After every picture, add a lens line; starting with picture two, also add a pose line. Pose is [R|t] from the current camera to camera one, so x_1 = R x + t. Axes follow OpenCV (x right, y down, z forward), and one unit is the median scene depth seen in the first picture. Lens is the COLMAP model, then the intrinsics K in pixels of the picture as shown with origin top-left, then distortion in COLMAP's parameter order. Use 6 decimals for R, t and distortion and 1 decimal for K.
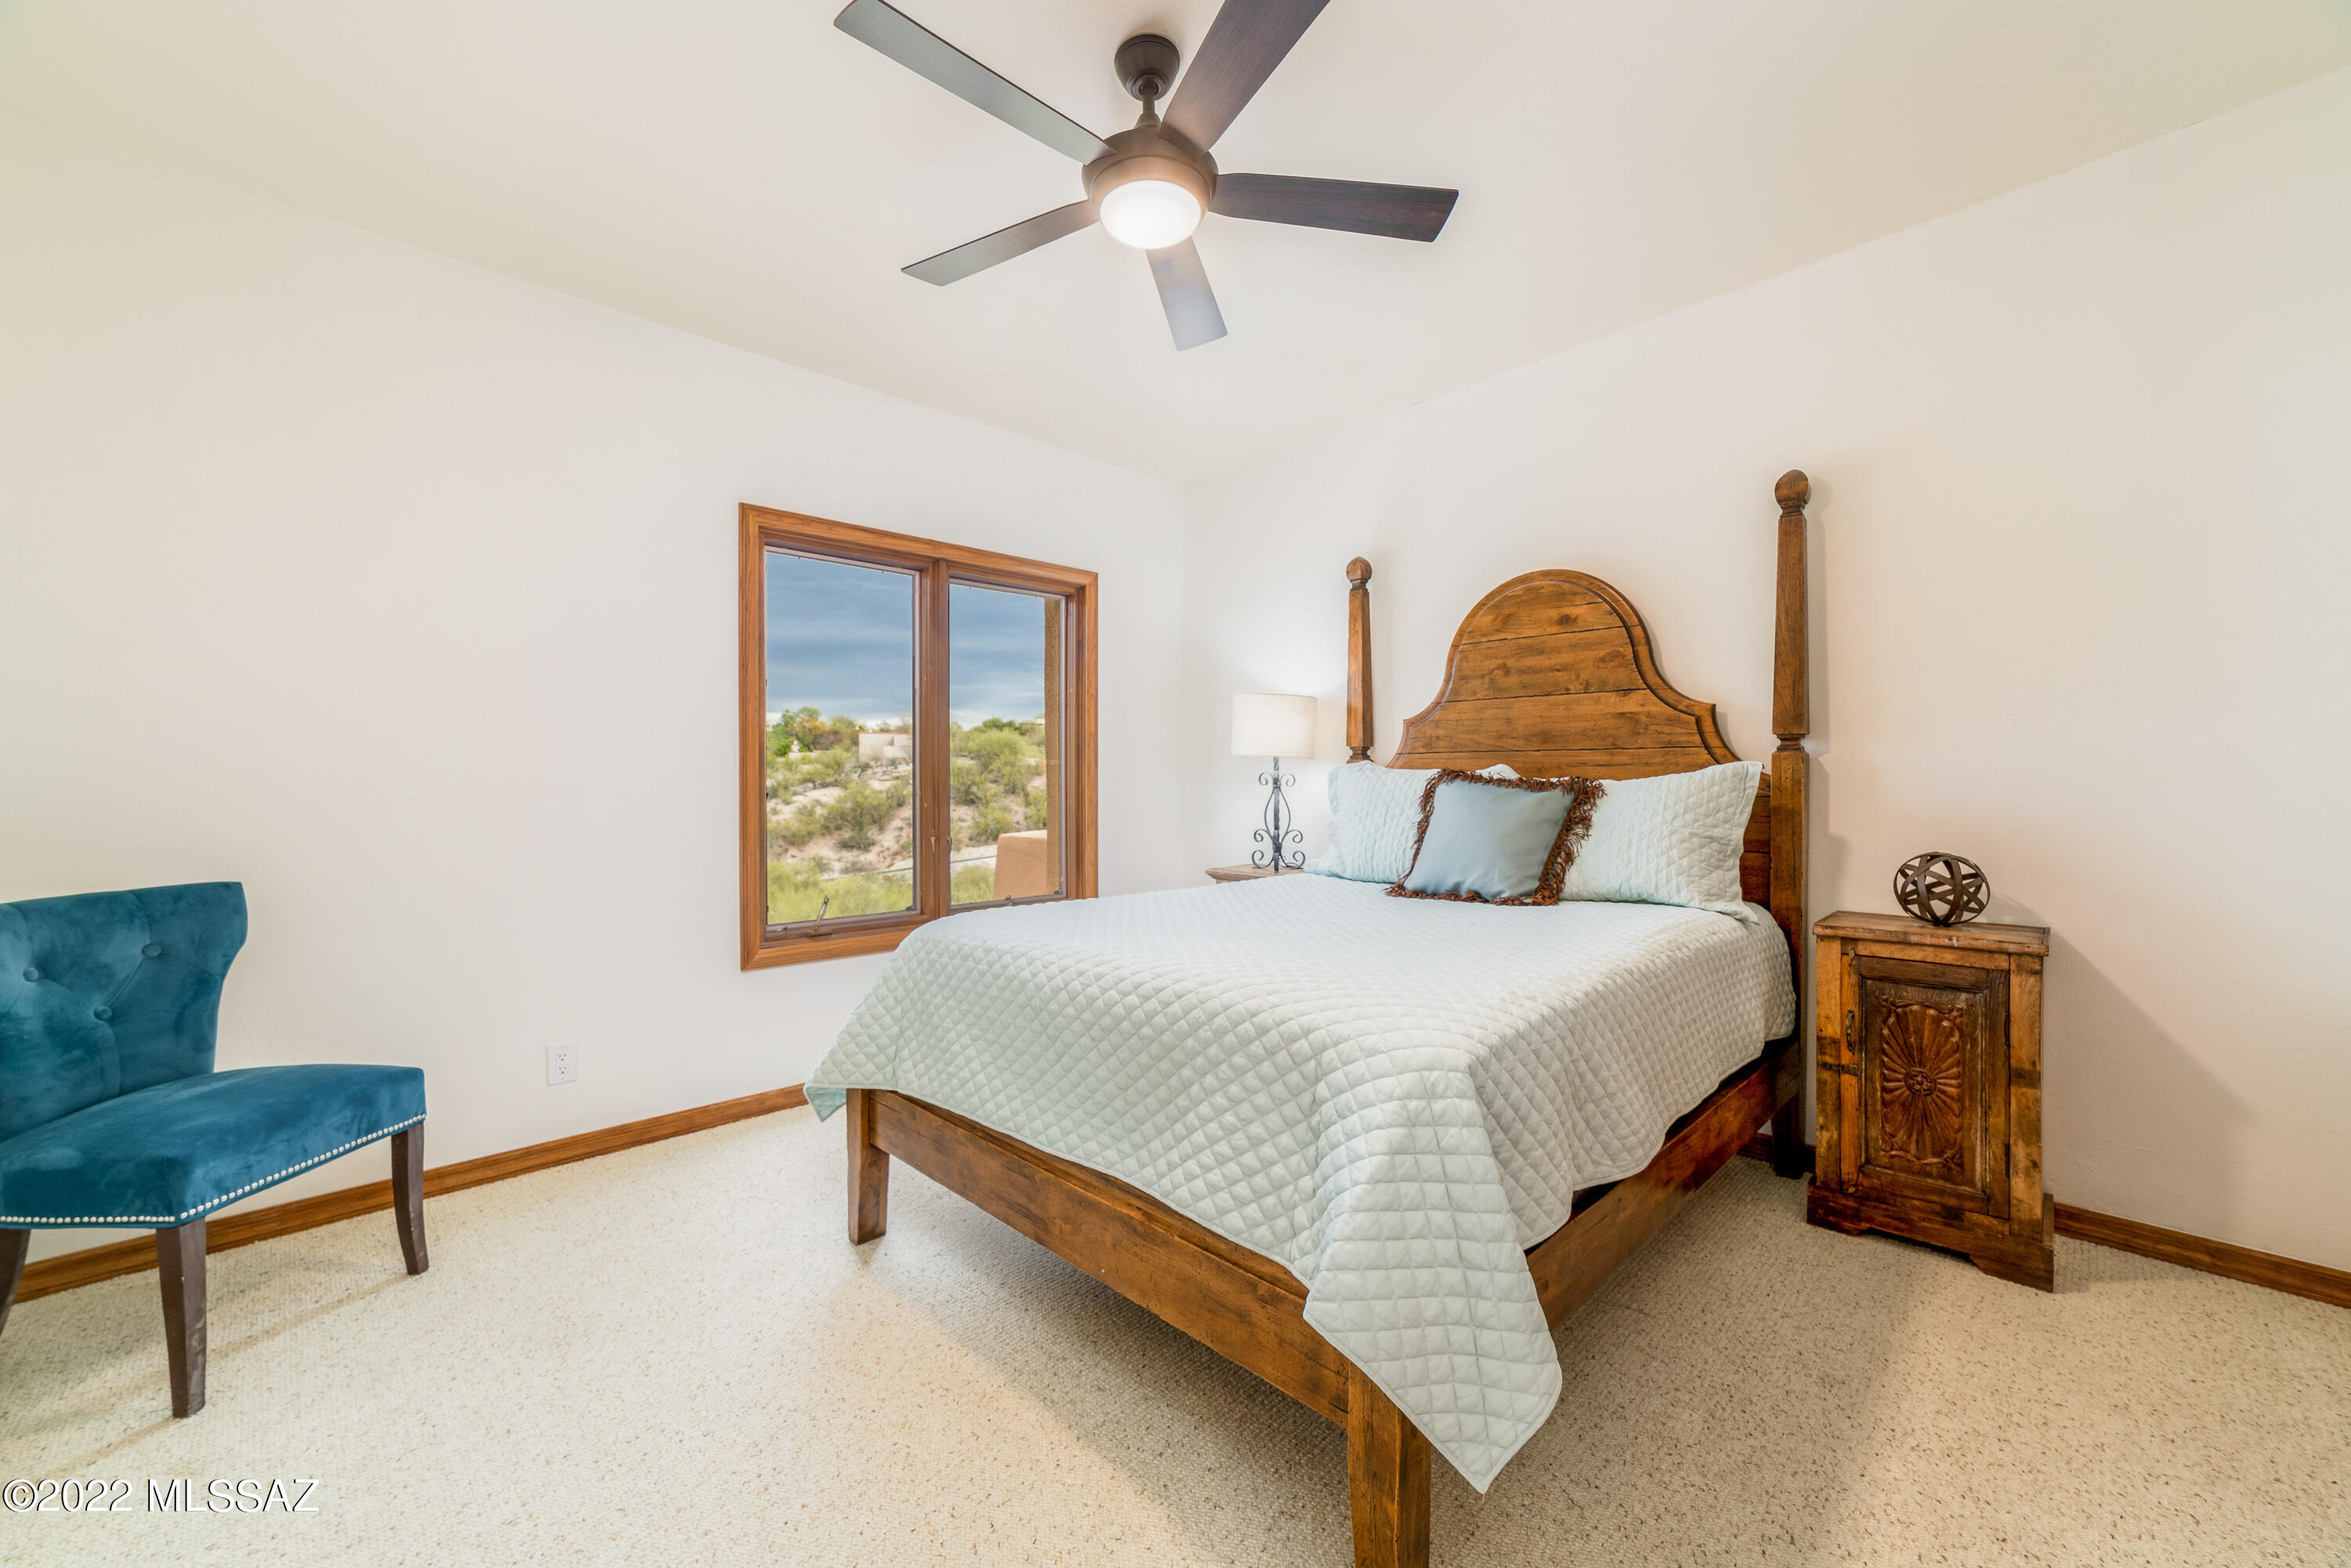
lens RADIAL K [[920.7, 0, 1192.0], [0, 920.7, 776.7], [0, 0, 1]] dist [-0.017354, 0.006340]
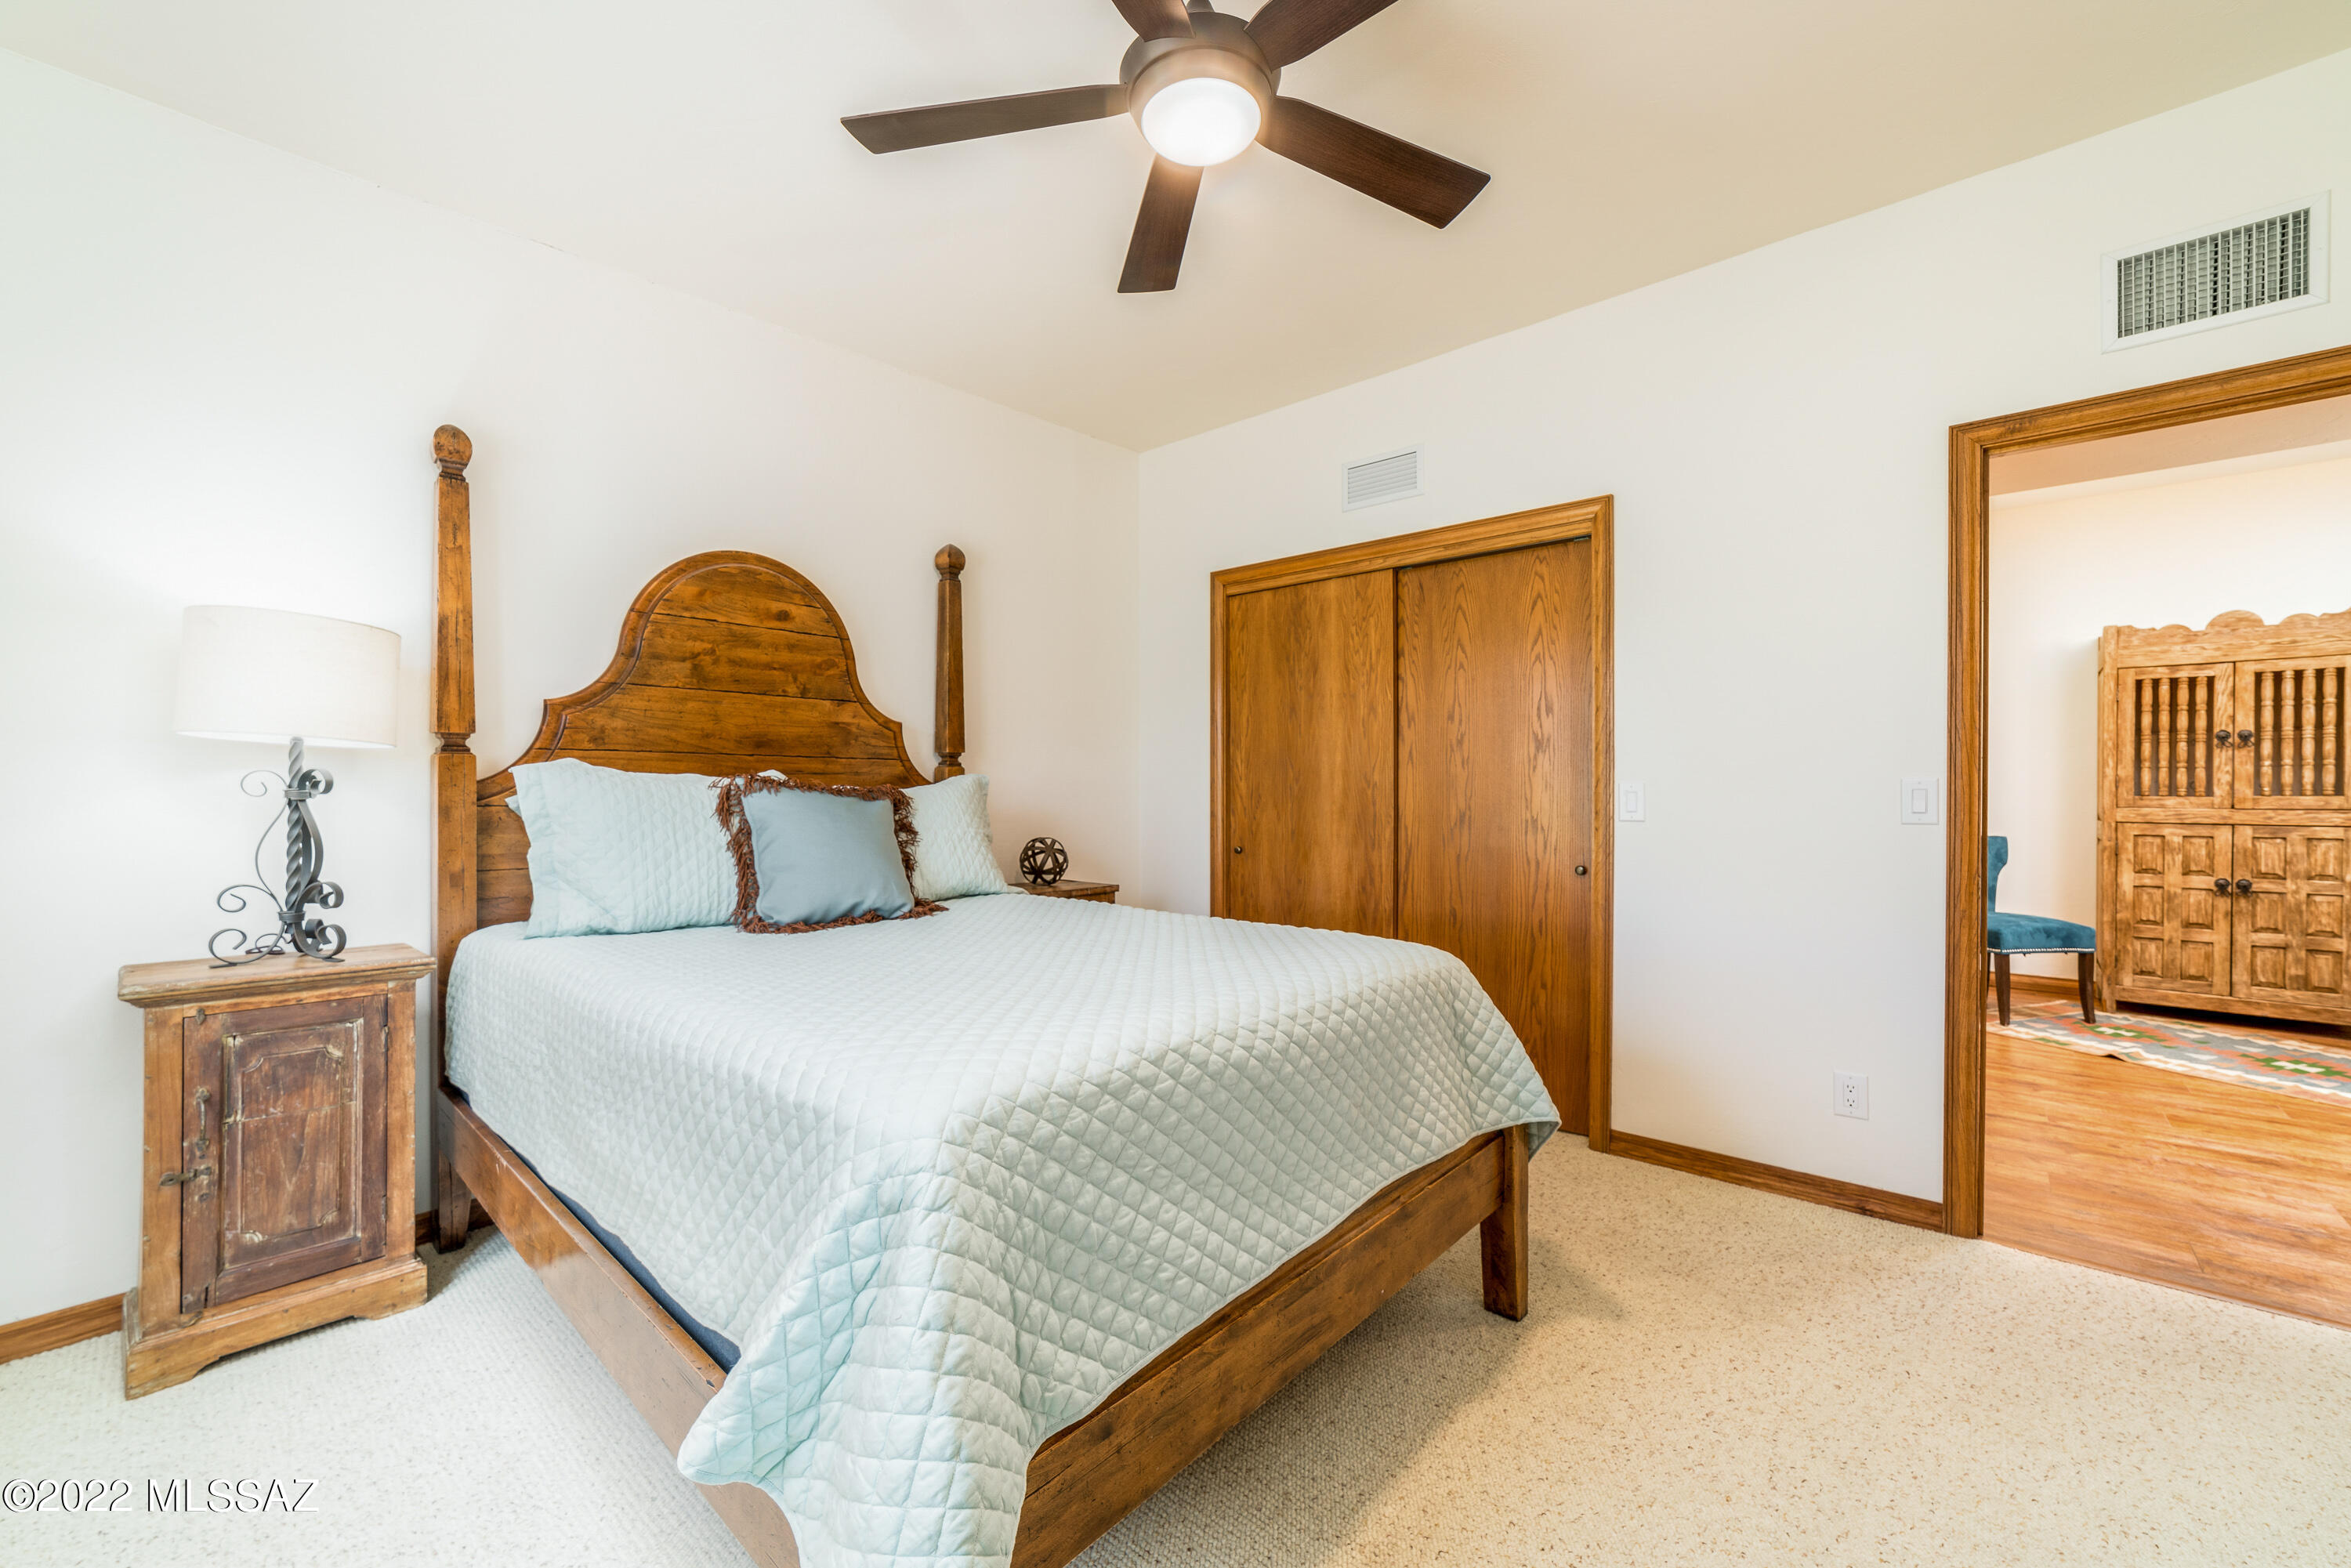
lens RADIAL K [[920.7, 0, 1165.0], [0, 920.7, 789.9], [0, 0, 1]] dist [-0.017354, 0.006340]
pose [[-0.052465, 0.002424, 0.998620, -0.541888], [-0.005705, 0.999980, -0.002727, 0.005531], [-0.998606, -0.005840, -0.052450, 0.660345]]
